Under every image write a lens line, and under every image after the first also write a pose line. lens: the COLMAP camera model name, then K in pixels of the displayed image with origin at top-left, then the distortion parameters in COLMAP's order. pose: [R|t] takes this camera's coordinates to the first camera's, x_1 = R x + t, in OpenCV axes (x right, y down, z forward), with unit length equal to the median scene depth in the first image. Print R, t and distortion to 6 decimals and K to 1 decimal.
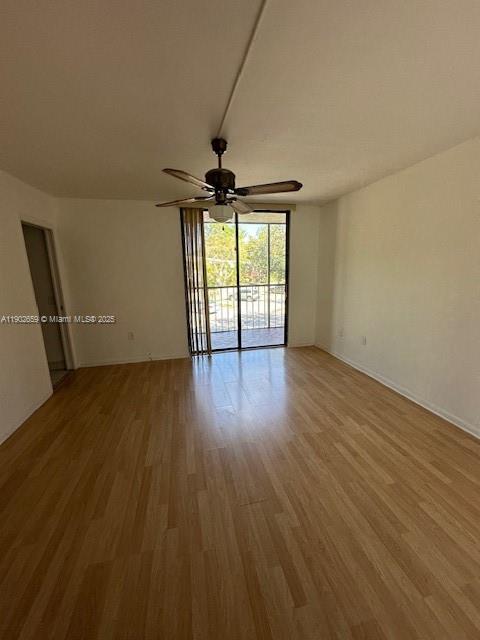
lens RADIAL K [[255.0, 0, 239.9], [0, 255.0, 318.7], [0, 0, 1]] dist [-0.001282, -0.000364]
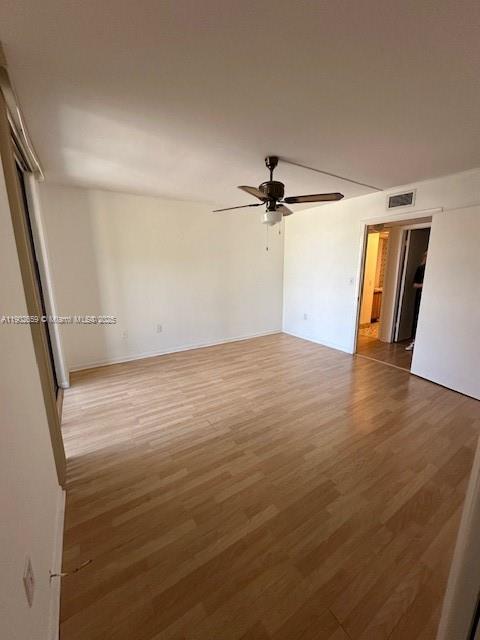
lens RADIAL K [[255.0, 0, 240.5], [0, 255.0, 320.1], [0, 0, 1]] dist [-0.001282, -0.000364]
pose [[-0.336350, -0.176214, 0.925104, -0.819938], [0.198873, 0.946893, 0.252671, -0.197907], [-0.920499, 0.268964, -0.283443, 1.084663]]
